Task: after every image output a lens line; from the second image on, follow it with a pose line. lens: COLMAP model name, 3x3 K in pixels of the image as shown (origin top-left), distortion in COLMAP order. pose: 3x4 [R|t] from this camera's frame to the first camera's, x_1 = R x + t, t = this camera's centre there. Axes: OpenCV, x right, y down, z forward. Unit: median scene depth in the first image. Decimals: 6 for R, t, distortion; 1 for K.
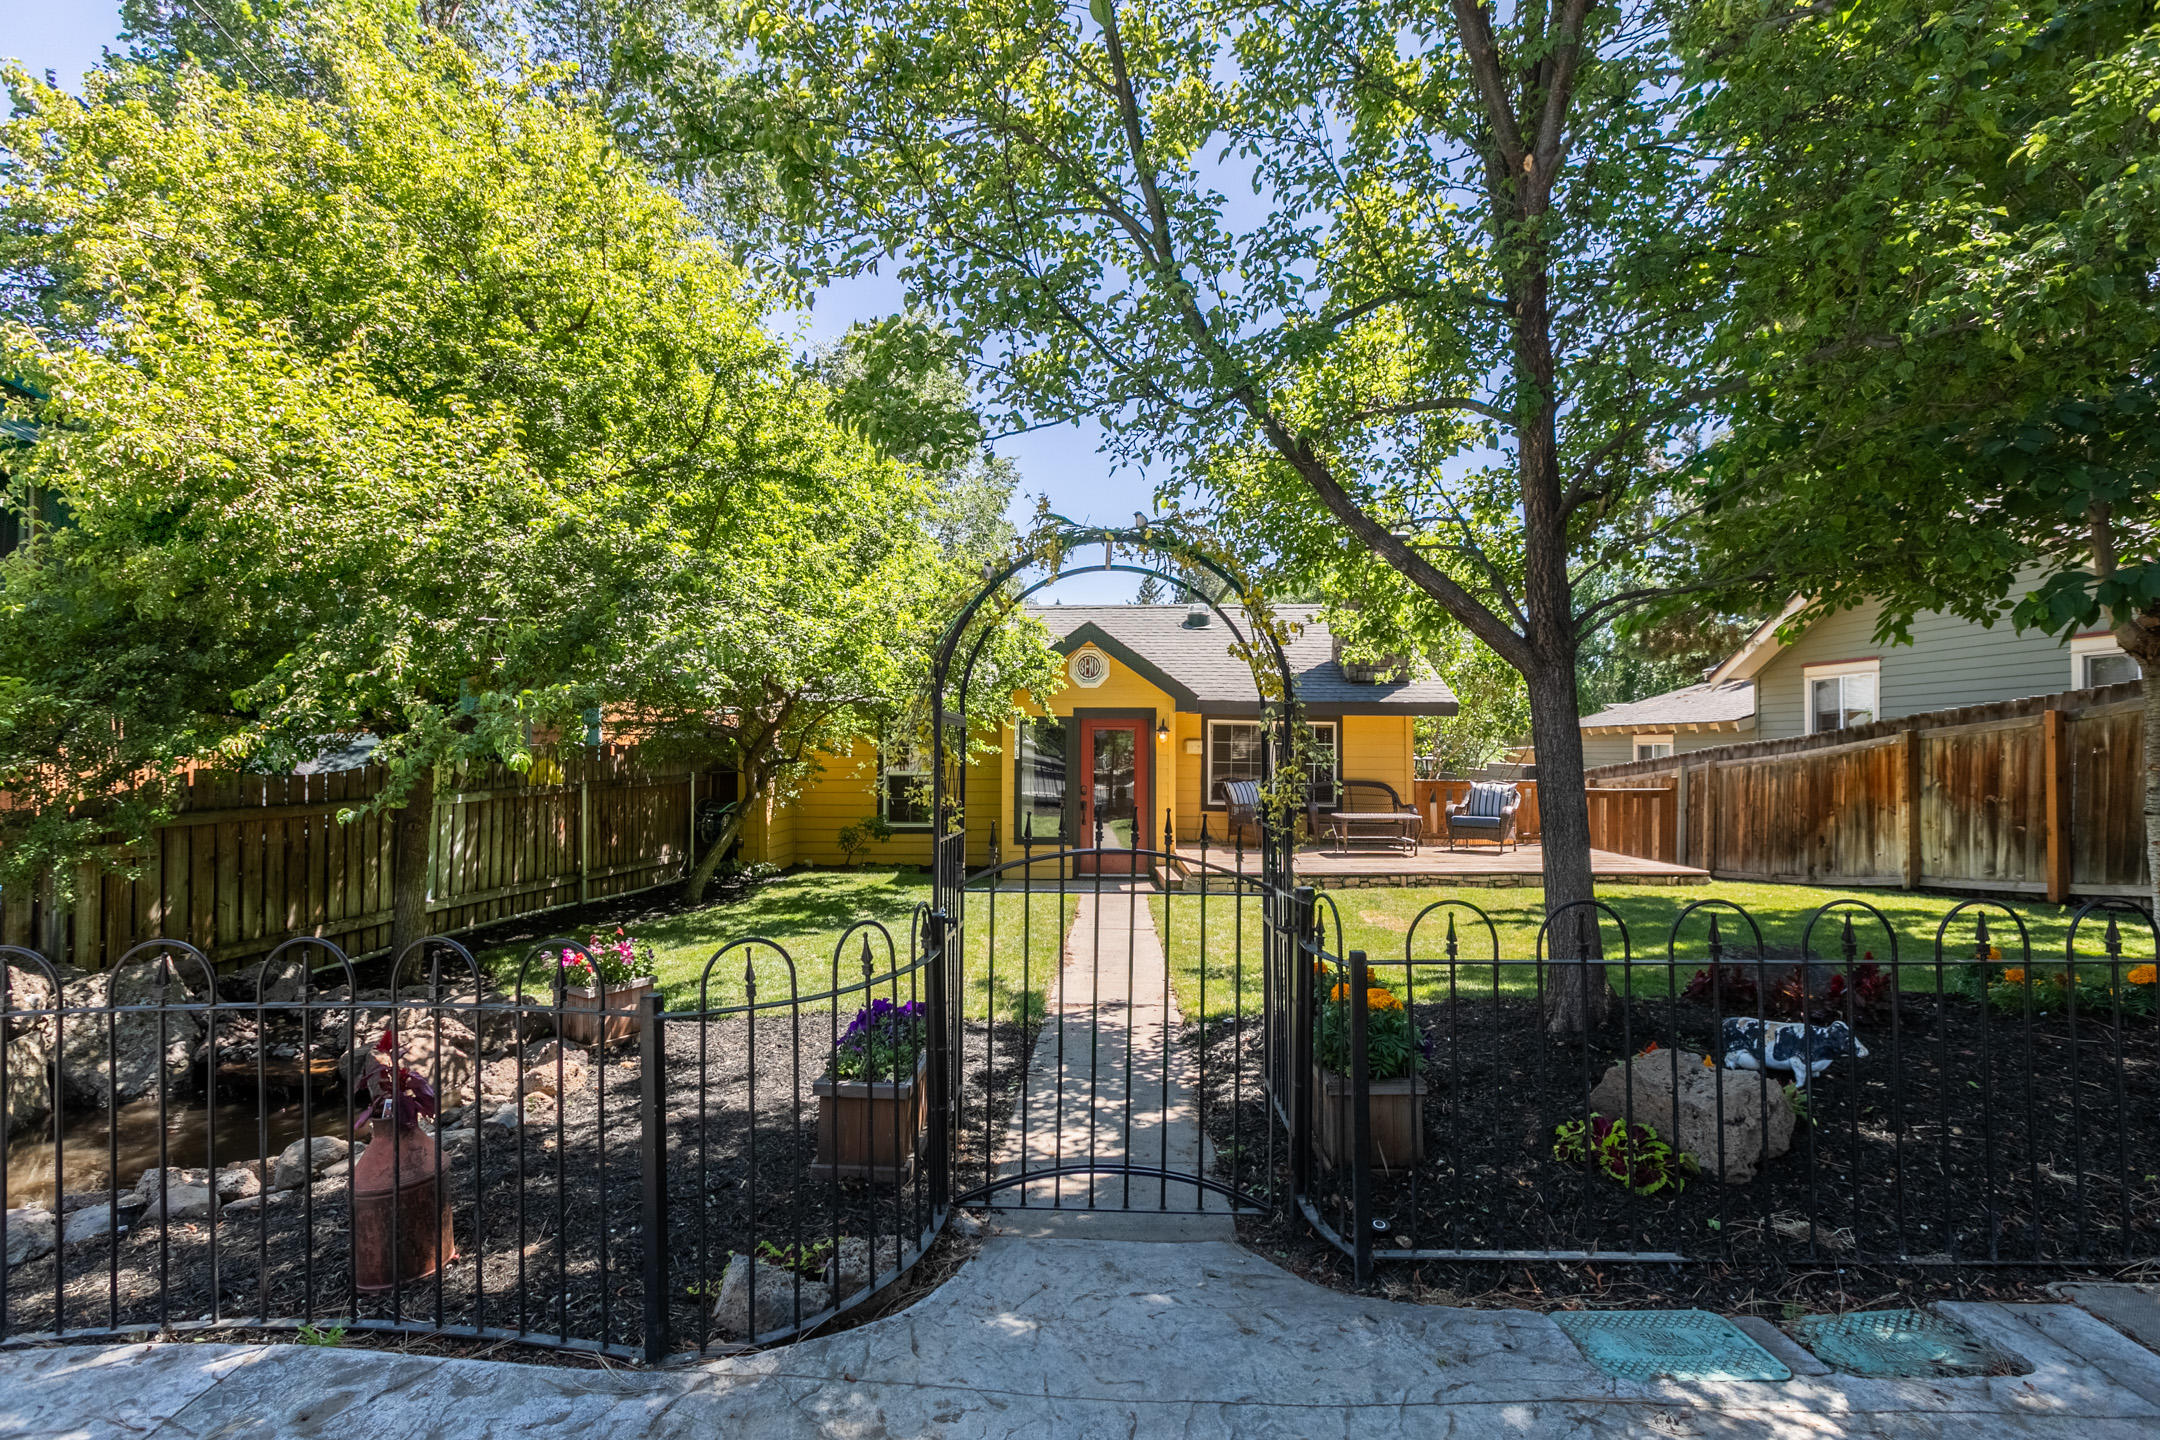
lens RADIAL K [[980.4, 0, 1077.3], [0, 980.4, 724.0], [0, 0, 1]] dist [0.003574, -0.000643]
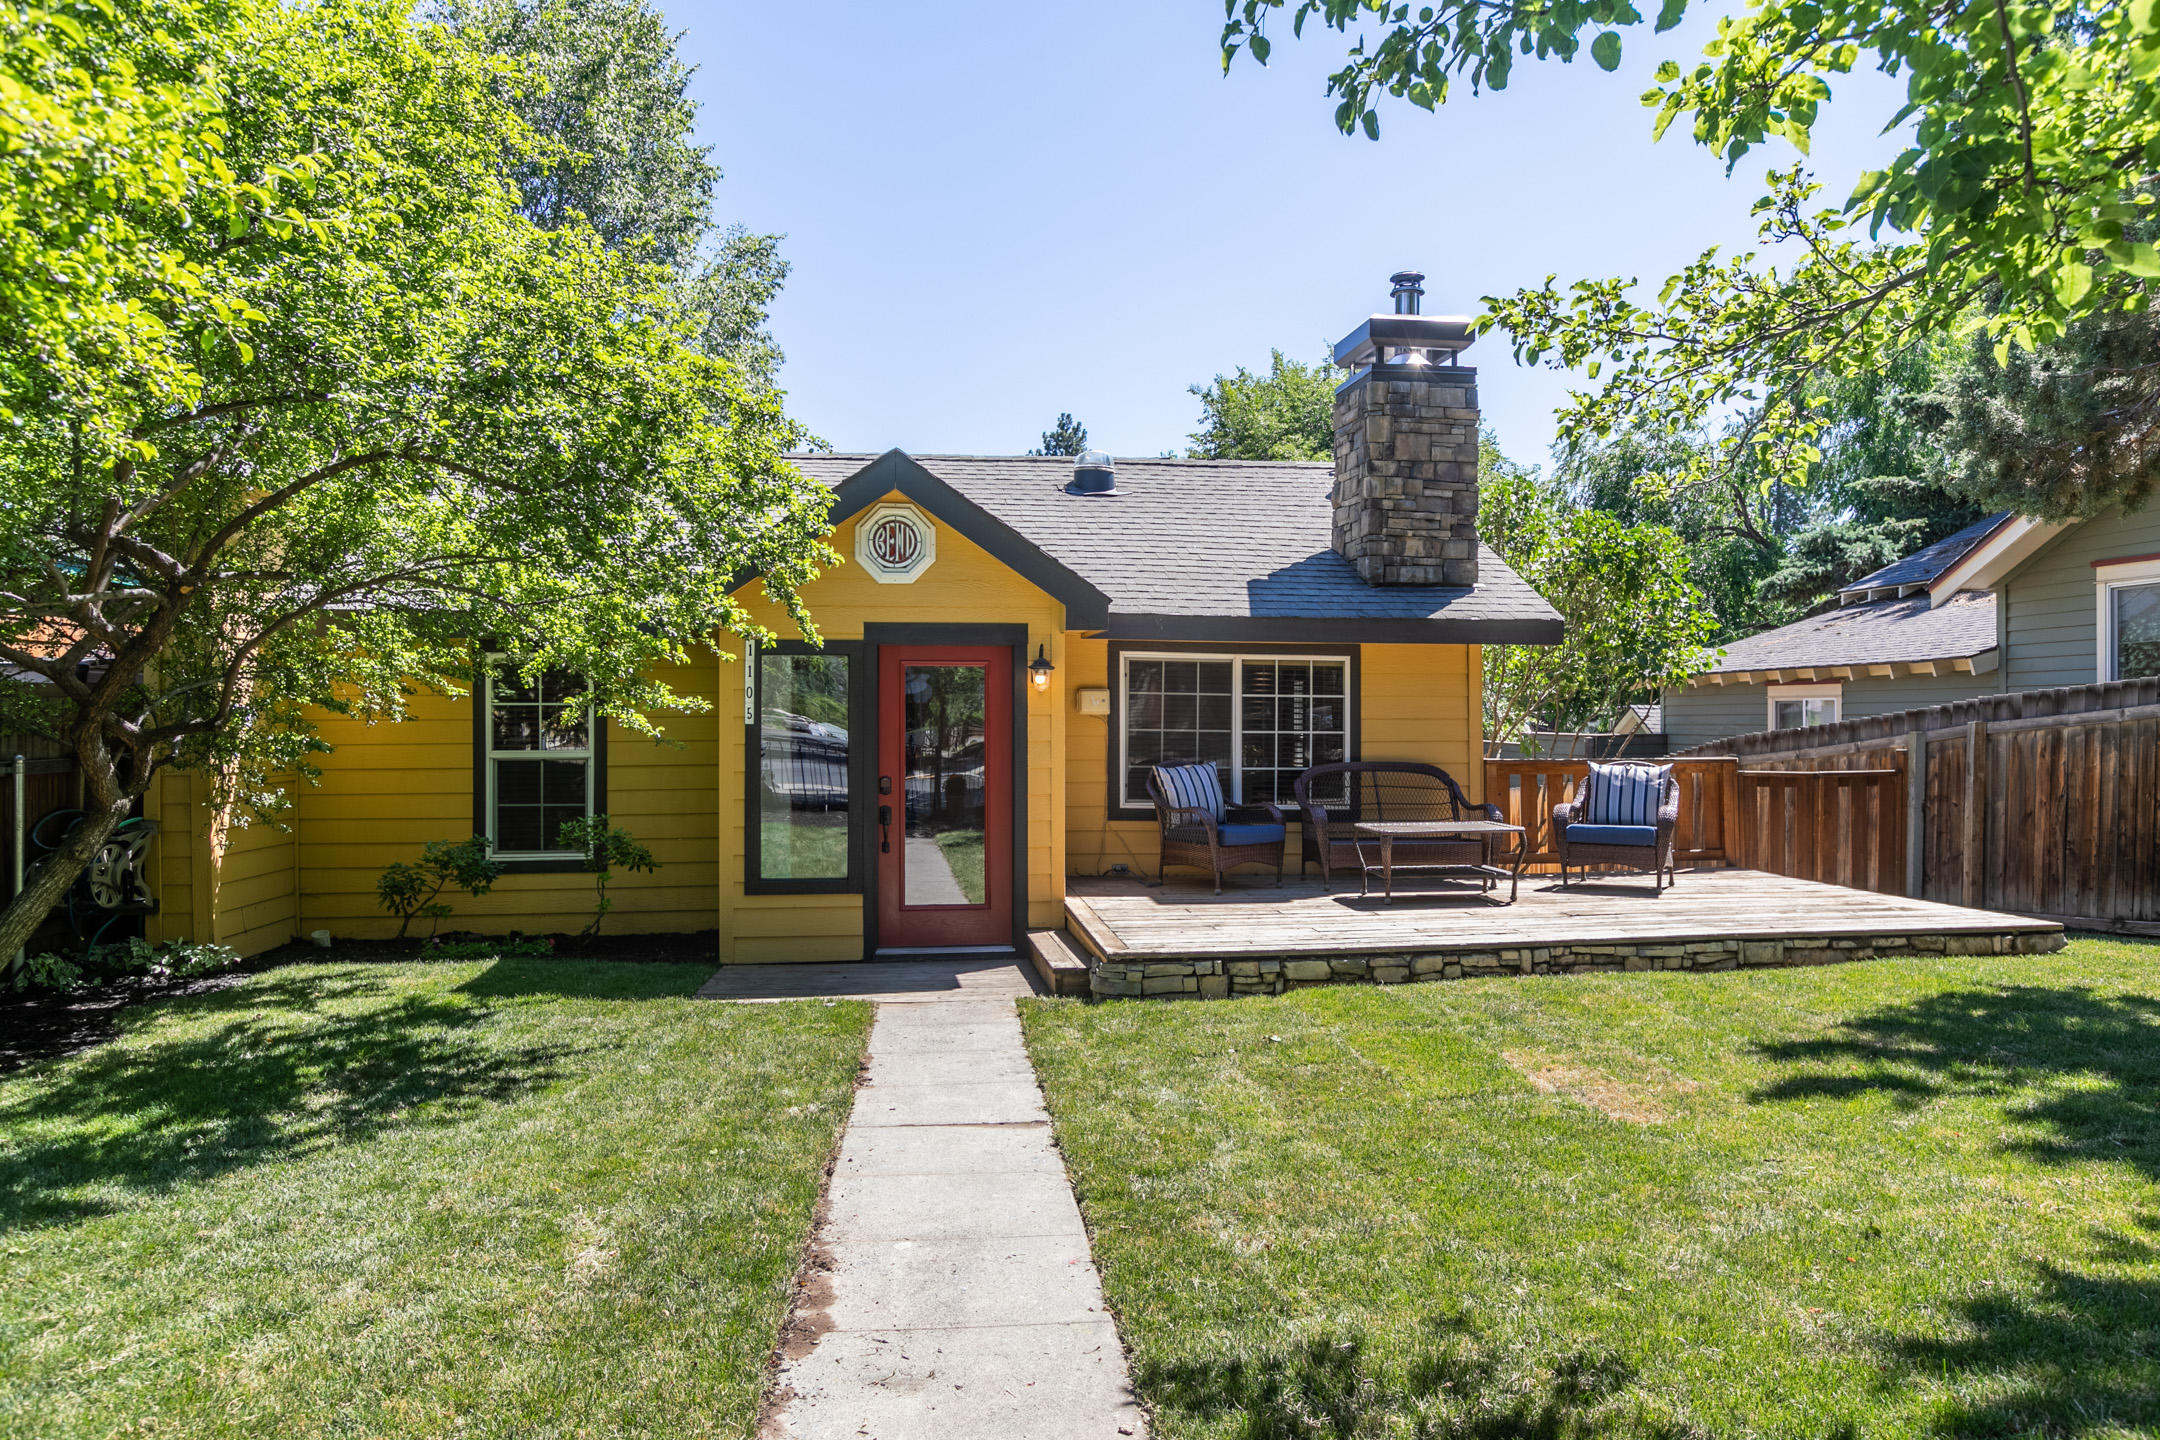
lens RADIAL K [[1344.0, 0, 1093.9], [0, 1344.0, 708.5], [0, 0, 1]] dist [0.007835, -0.000505]
pose [[0.988657, -0.003034, 0.150159, 0.009259], [0.000688, 0.999877, 0.015672, 0.017391], [-0.150188, -0.015391, 0.988538, 0.305330]]
